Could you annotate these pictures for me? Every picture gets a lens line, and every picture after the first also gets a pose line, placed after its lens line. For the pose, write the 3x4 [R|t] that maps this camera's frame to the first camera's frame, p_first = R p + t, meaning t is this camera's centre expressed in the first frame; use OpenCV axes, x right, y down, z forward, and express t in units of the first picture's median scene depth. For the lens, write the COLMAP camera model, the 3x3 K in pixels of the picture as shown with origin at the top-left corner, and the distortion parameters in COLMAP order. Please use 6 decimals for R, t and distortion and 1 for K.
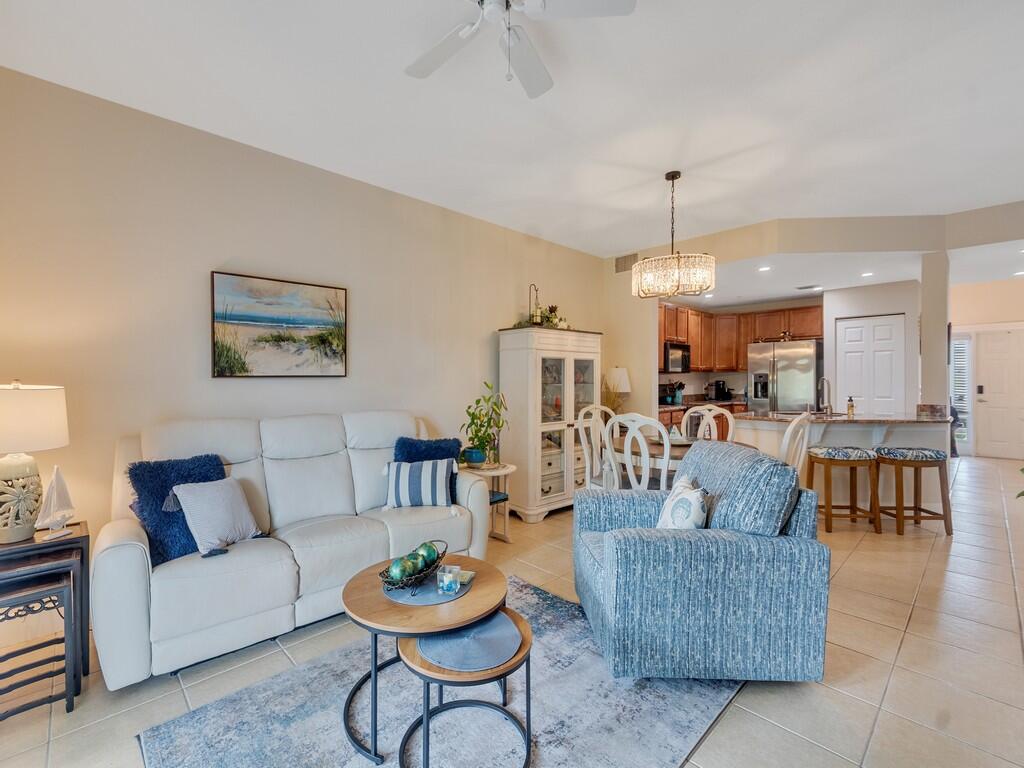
lens RADIAL K [[449.6, 0, 503.2], [0, 449.6, 382.0], [0, 0, 1]] dist [0.013086, -0.003483]
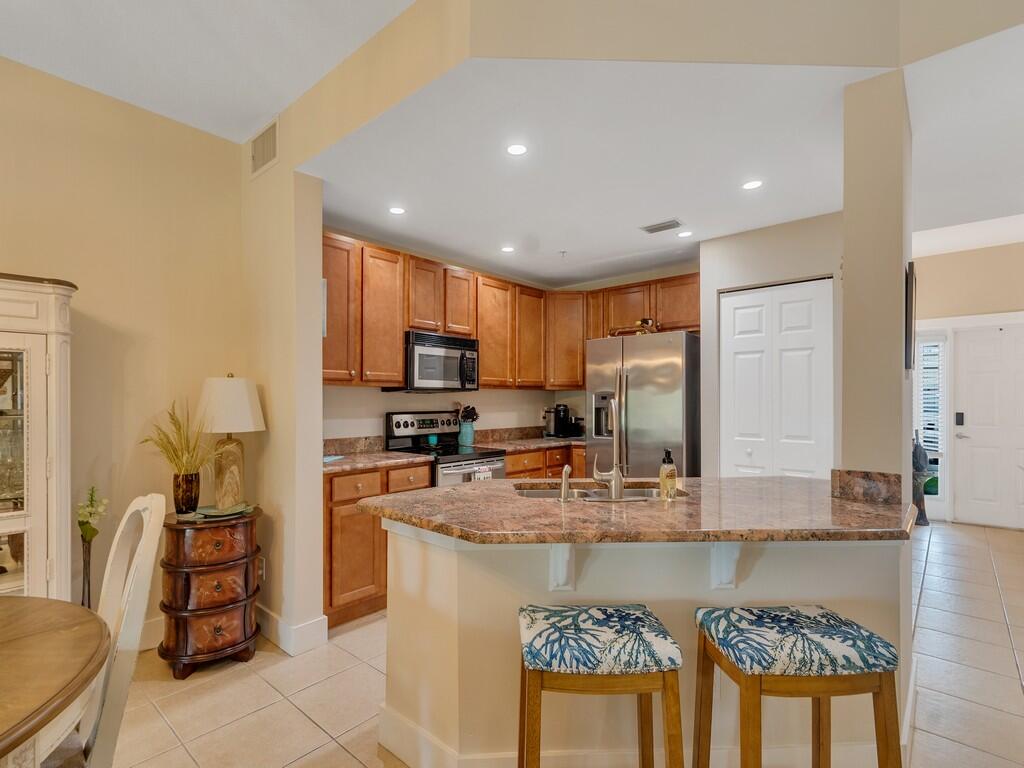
lens RADIAL K [[515.8, 0, 492.3], [0, 515.8, 402.7], [0, 0, 1]] dist [0.017398, 0.001102]
pose [[0.995767, 0.001035, 0.091907, 0.407532], [-0.000955, 0.999999, -0.000917, -0.005509], [-0.091908, 0.000825, 0.995767, 0.407308]]
